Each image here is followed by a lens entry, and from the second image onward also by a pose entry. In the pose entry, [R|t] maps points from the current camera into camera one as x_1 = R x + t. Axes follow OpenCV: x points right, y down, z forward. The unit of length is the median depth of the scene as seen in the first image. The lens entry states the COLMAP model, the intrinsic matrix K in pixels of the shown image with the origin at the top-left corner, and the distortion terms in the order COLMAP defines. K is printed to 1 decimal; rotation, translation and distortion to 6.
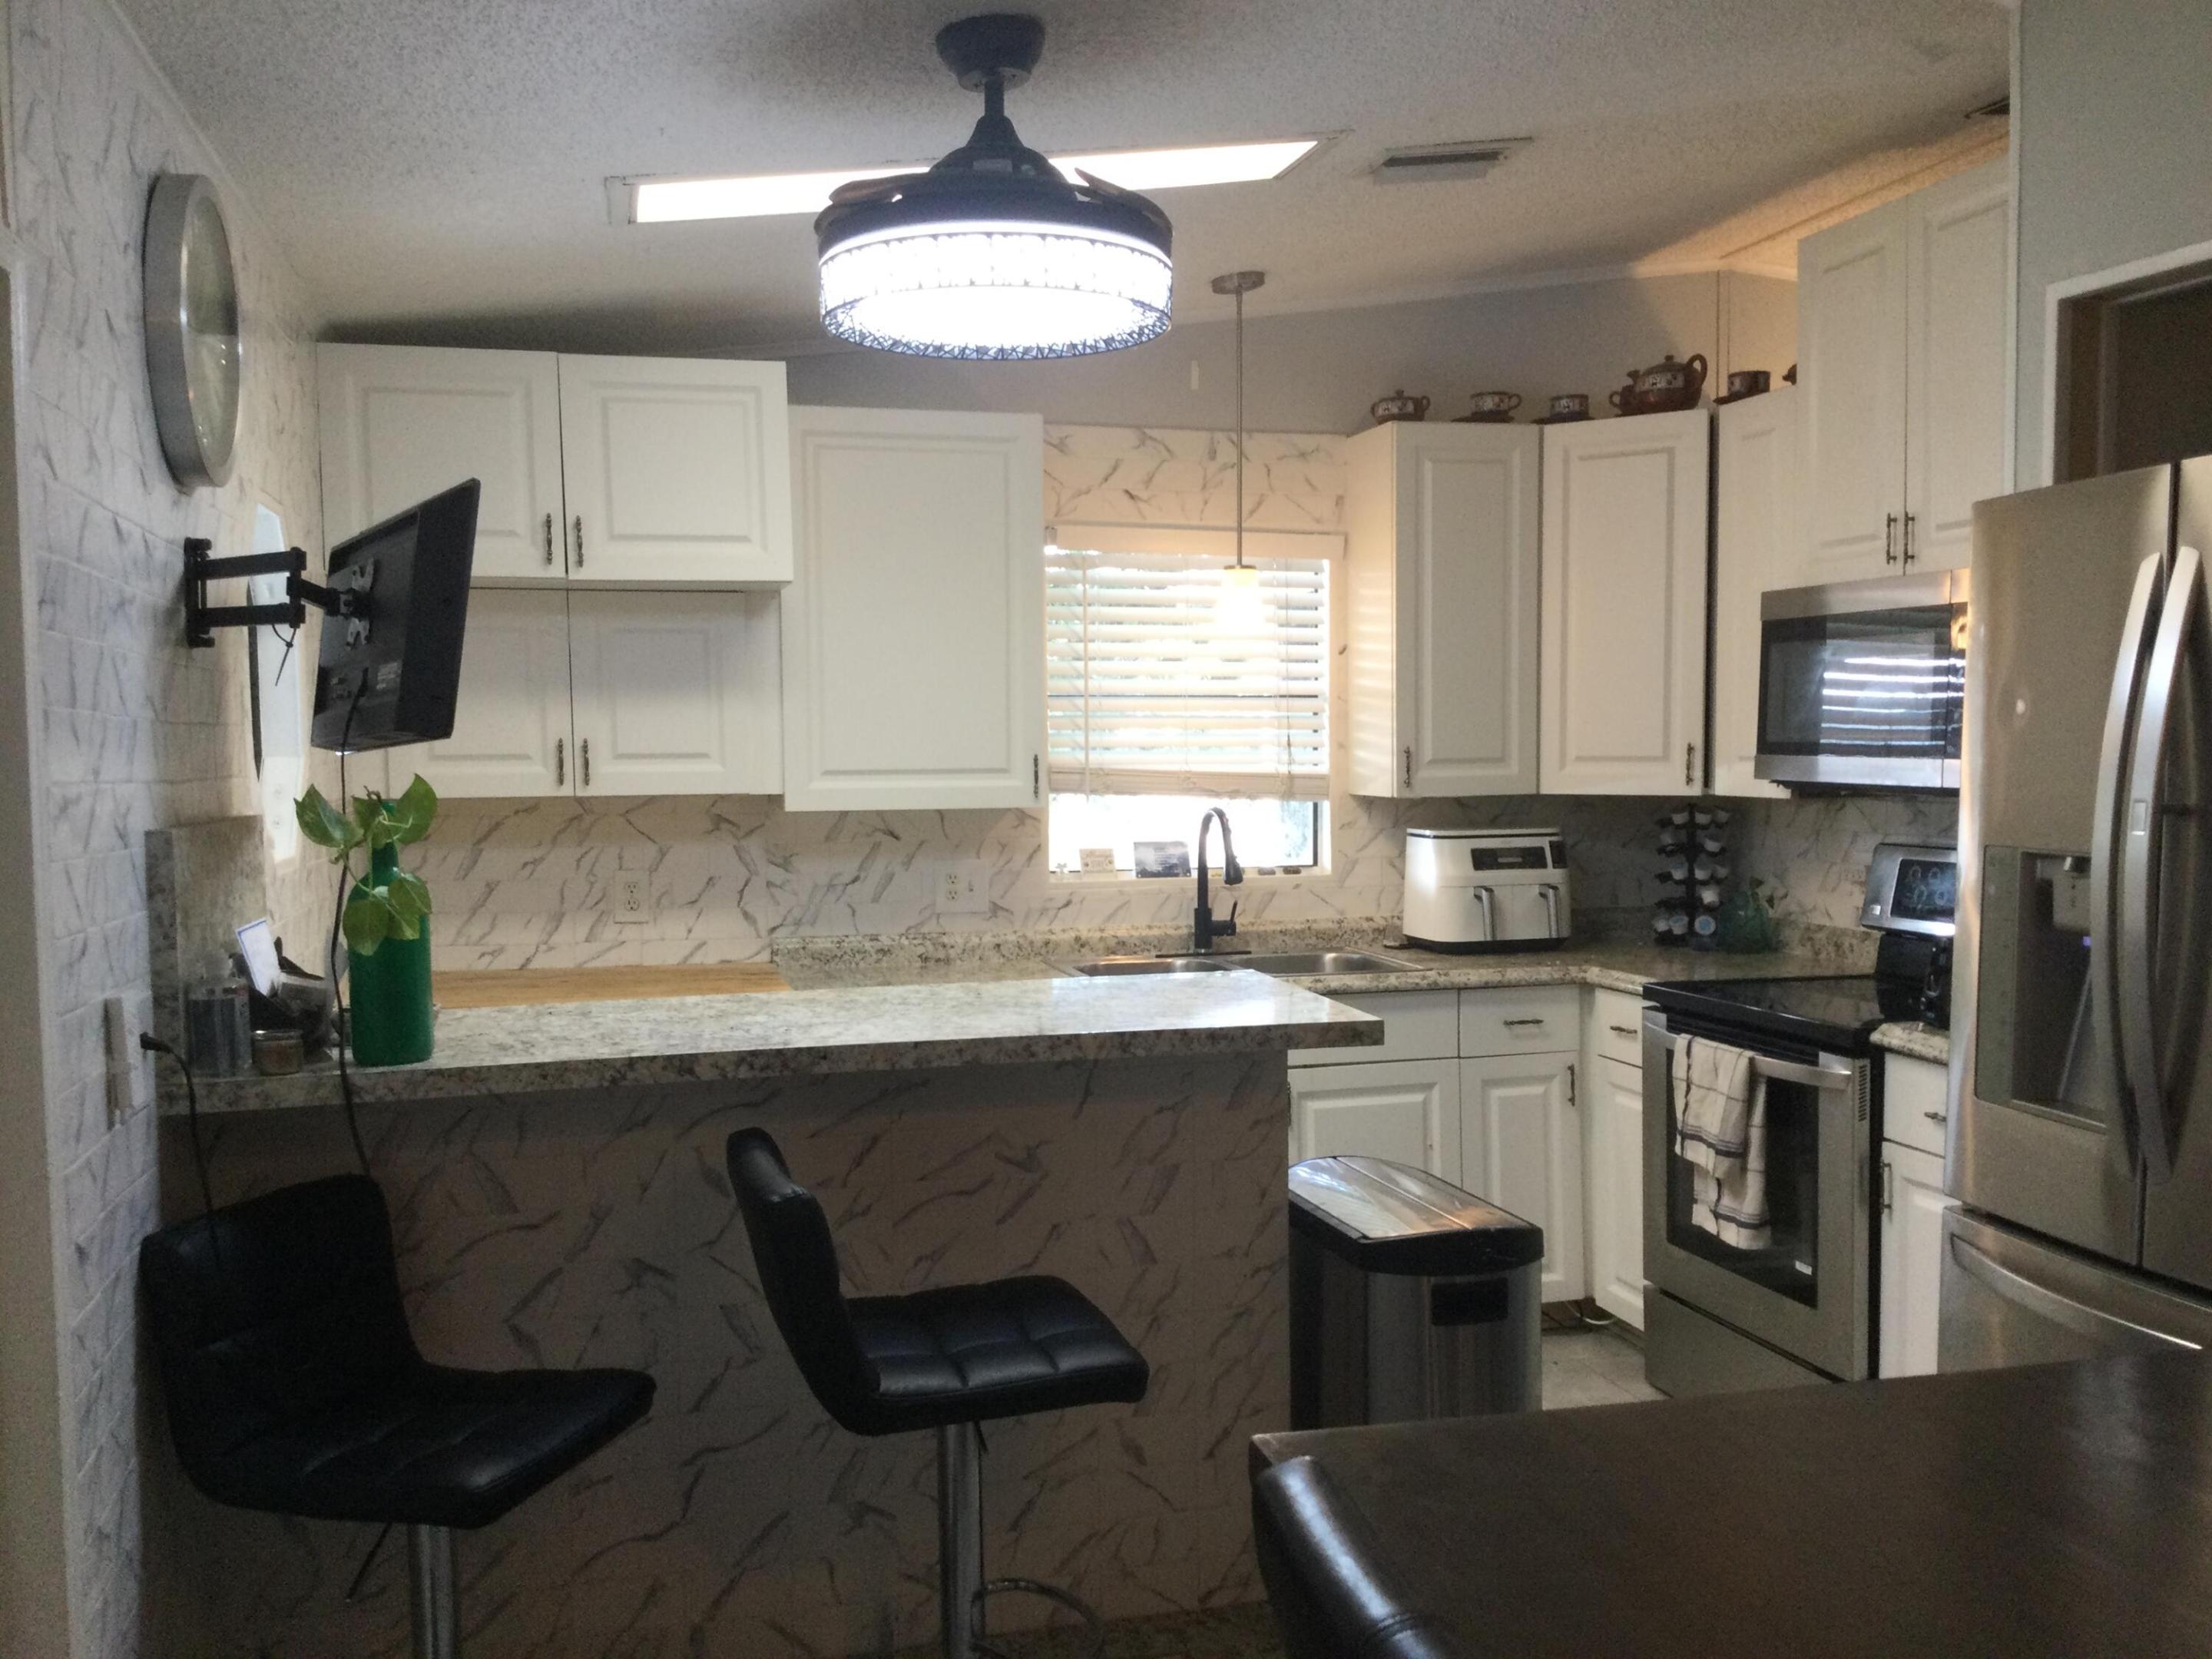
lens RADIAL K [[2001.5, 0, 1090.1], [0, 2001.5, 883.6], [0, 0, 1]] dist [0.088693, -0.152031]
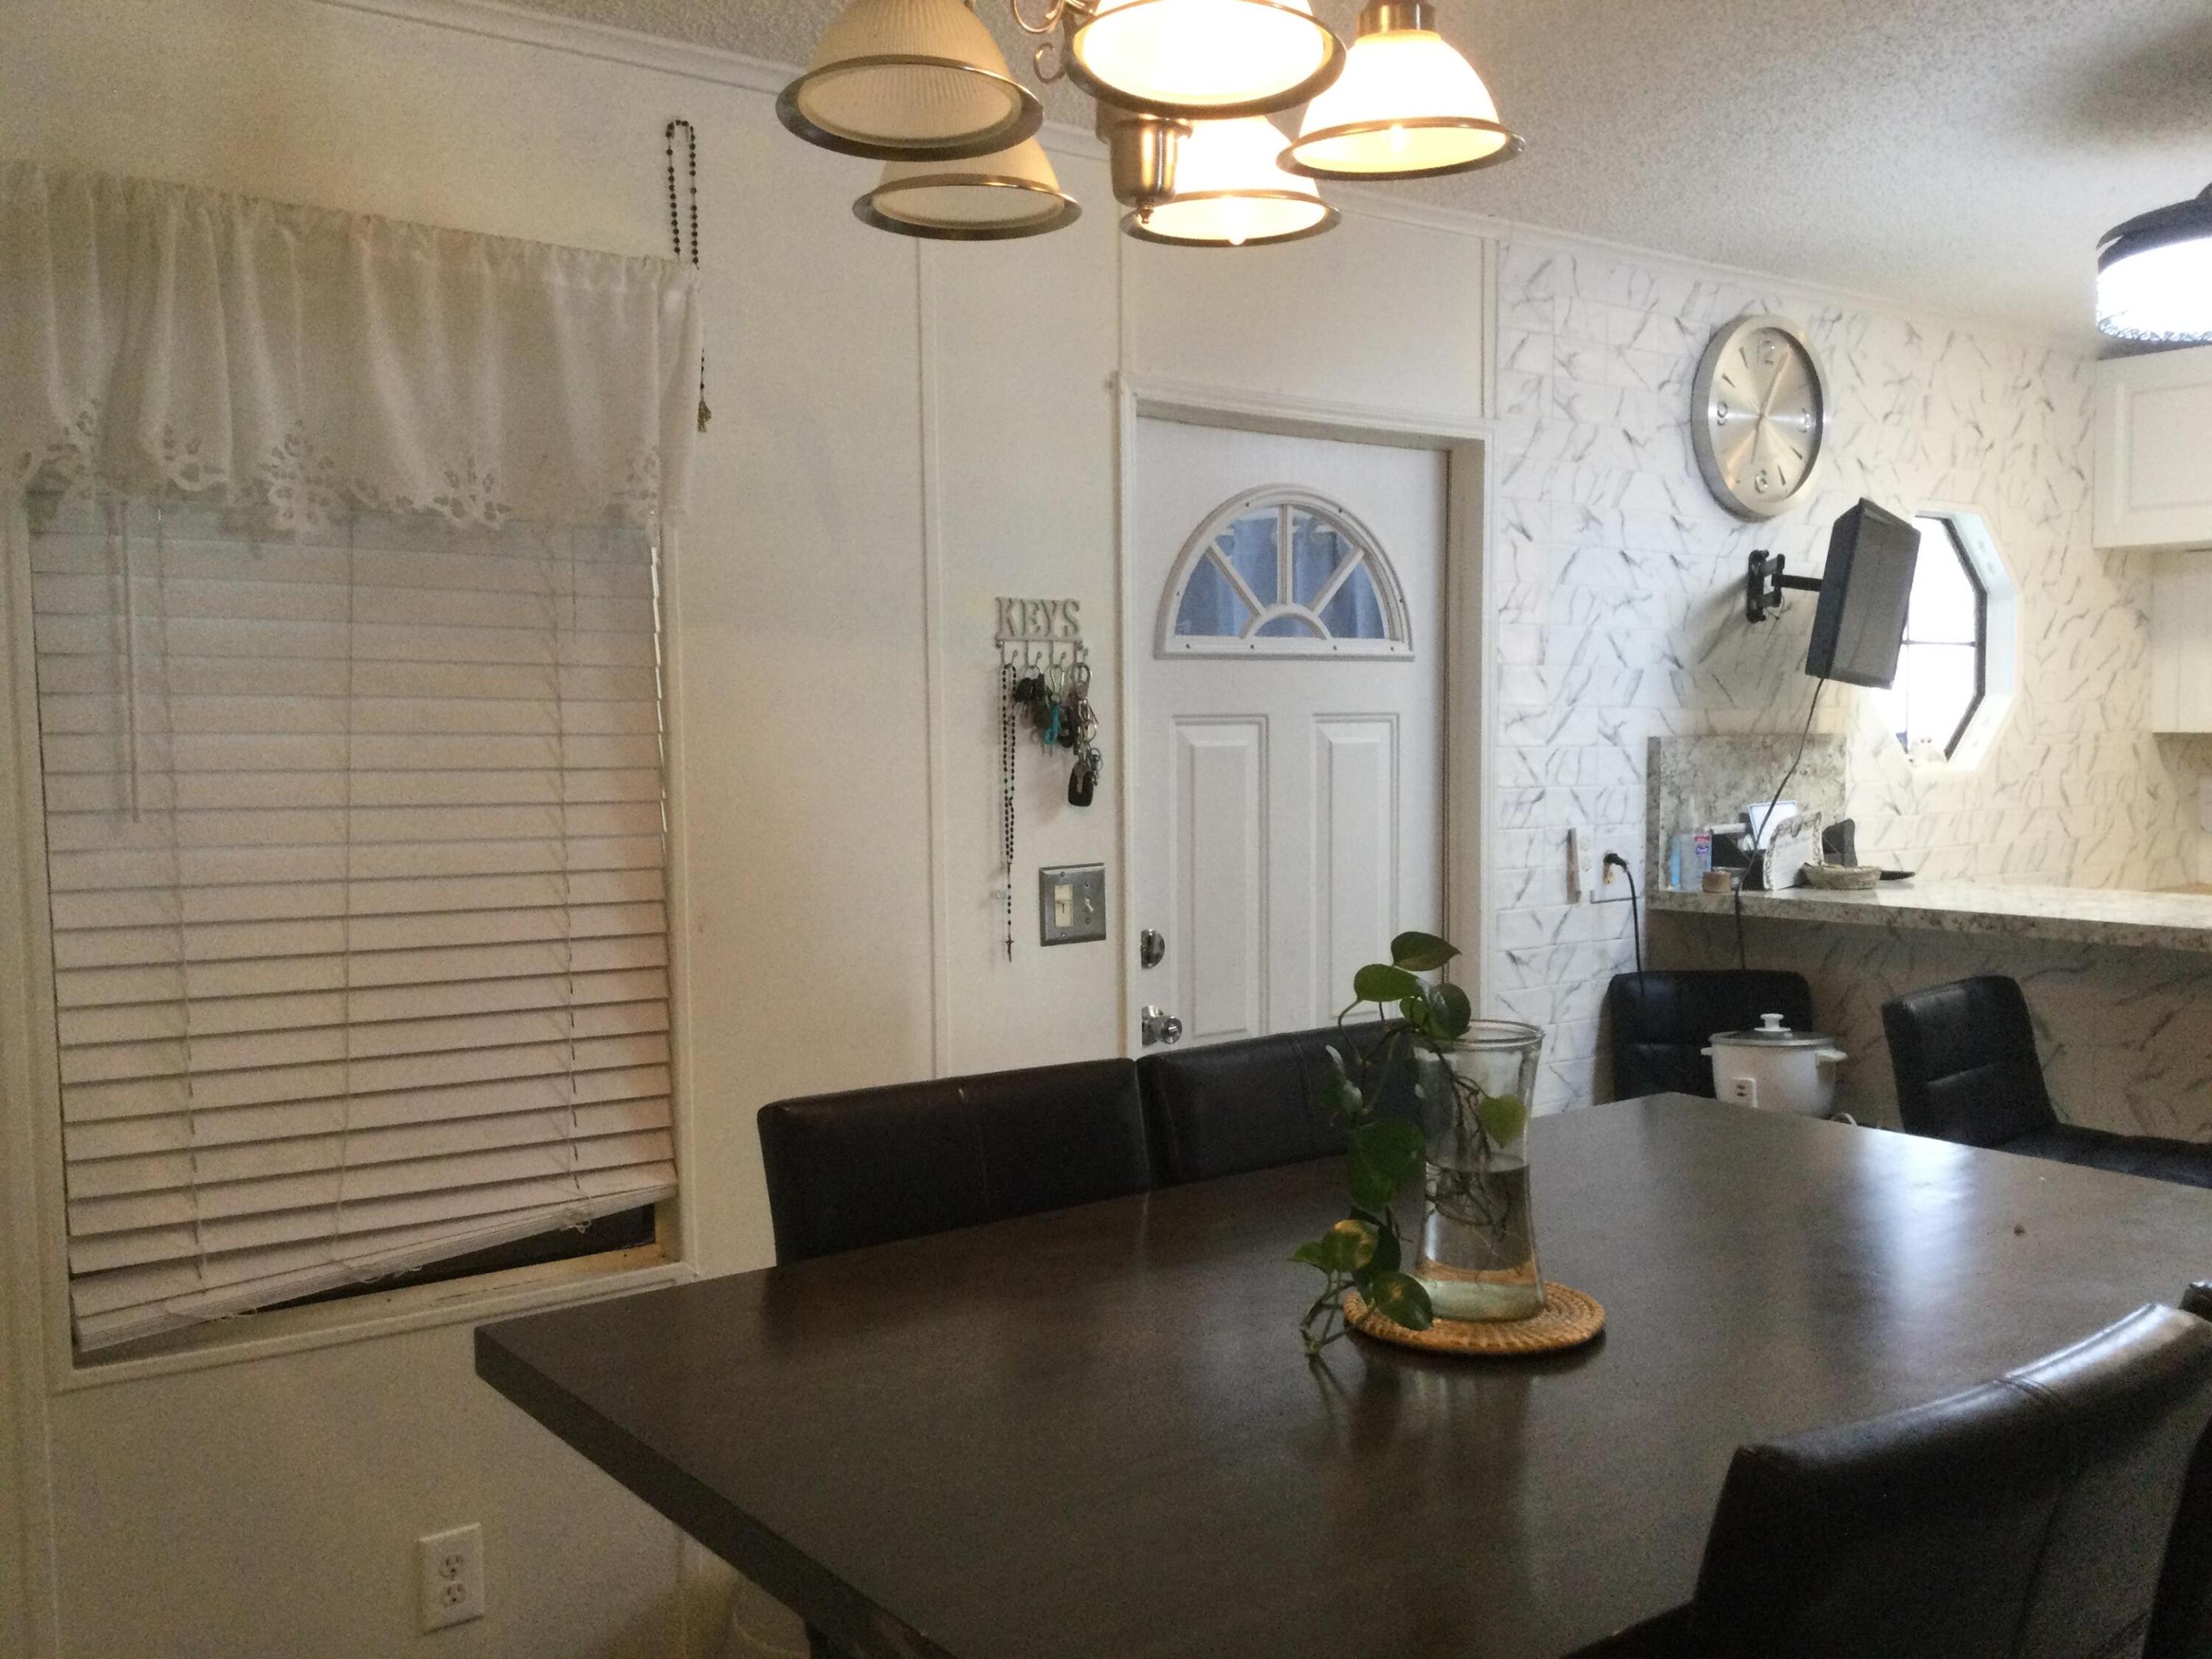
lens RADIAL K [[2001.5, 0, 1132.5], [0, 2001.5, 864.7], [0, 0, 1]] dist [0.088693, -0.152031]
pose [[0.387433, 0.074987, -0.918843, 0.470394], [-0.061991, 0.996550, 0.055190, 0.007356], [0.919811, 0.035578, 0.390744, -0.017703]]
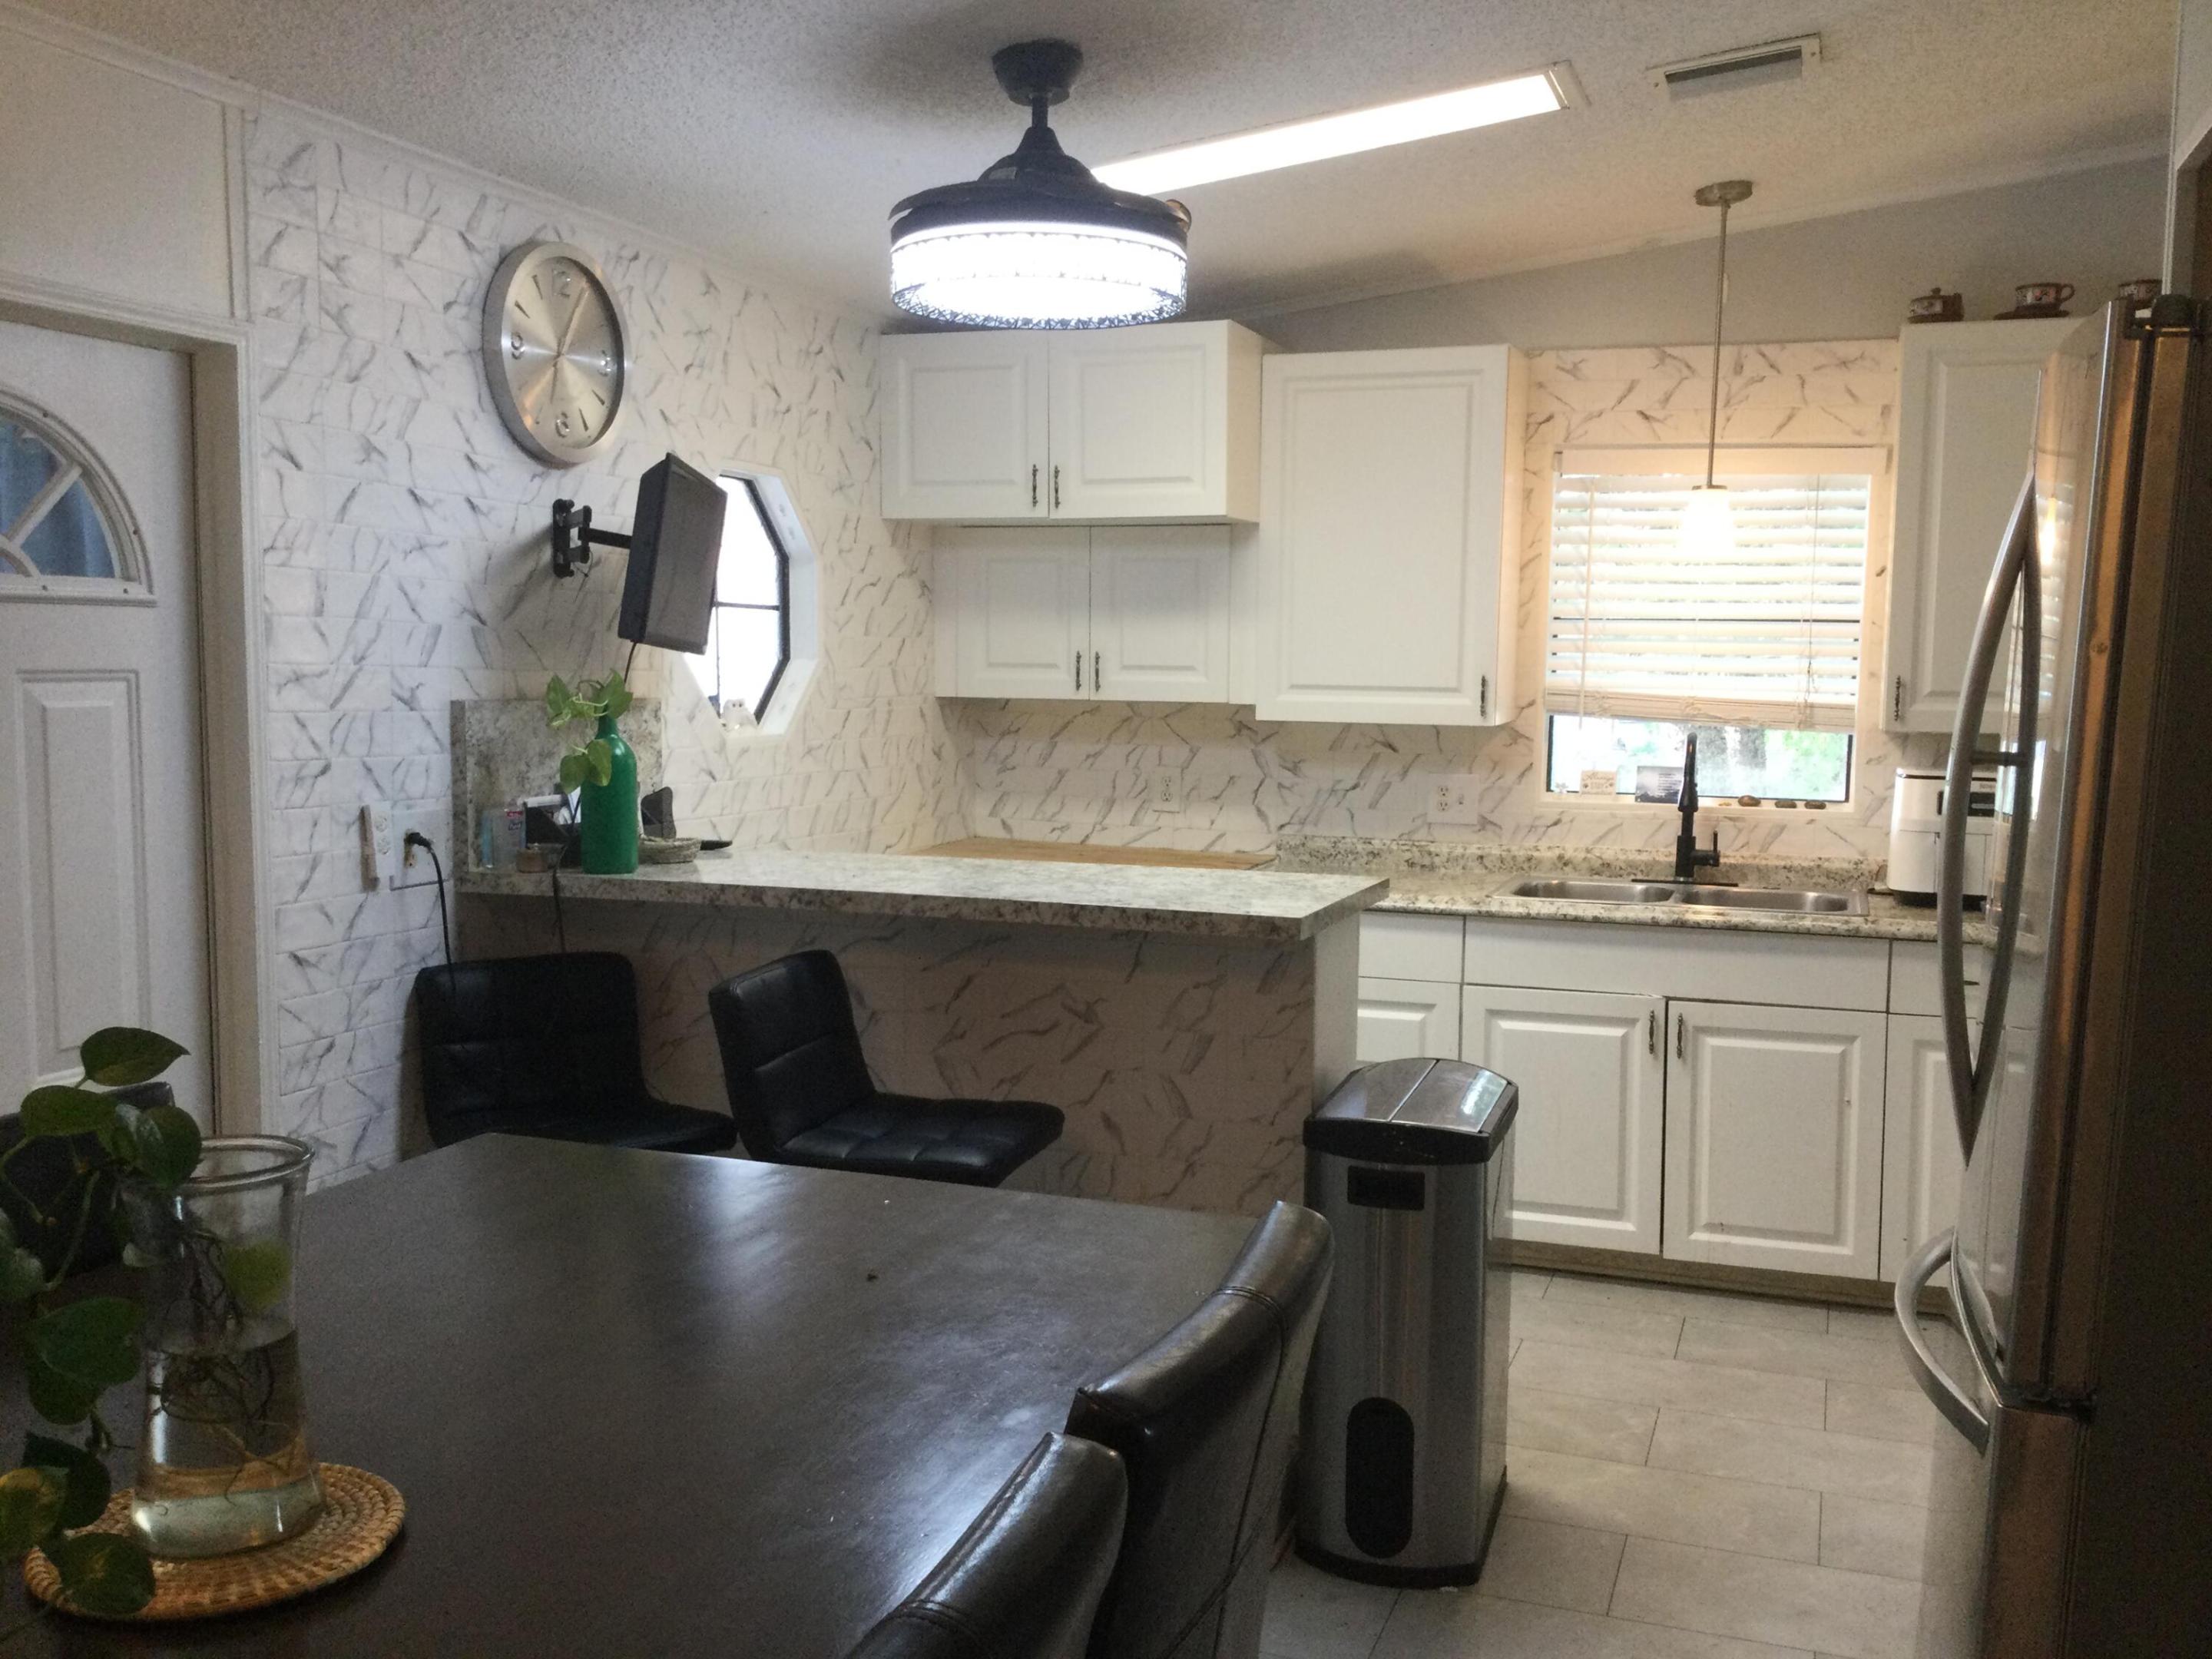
lens RADIAL K [[2001.5, 0, 1115.4], [0, 2001.5, 886.7], [0, 0, 1]] dist [0.088693, -0.152031]
pose [[0.820679, 0.086175, -0.564855, 0.414170], [-0.063296, 0.996189, 0.060017, -0.004974], [0.567874, -0.013502, 0.823005, 0.026124]]
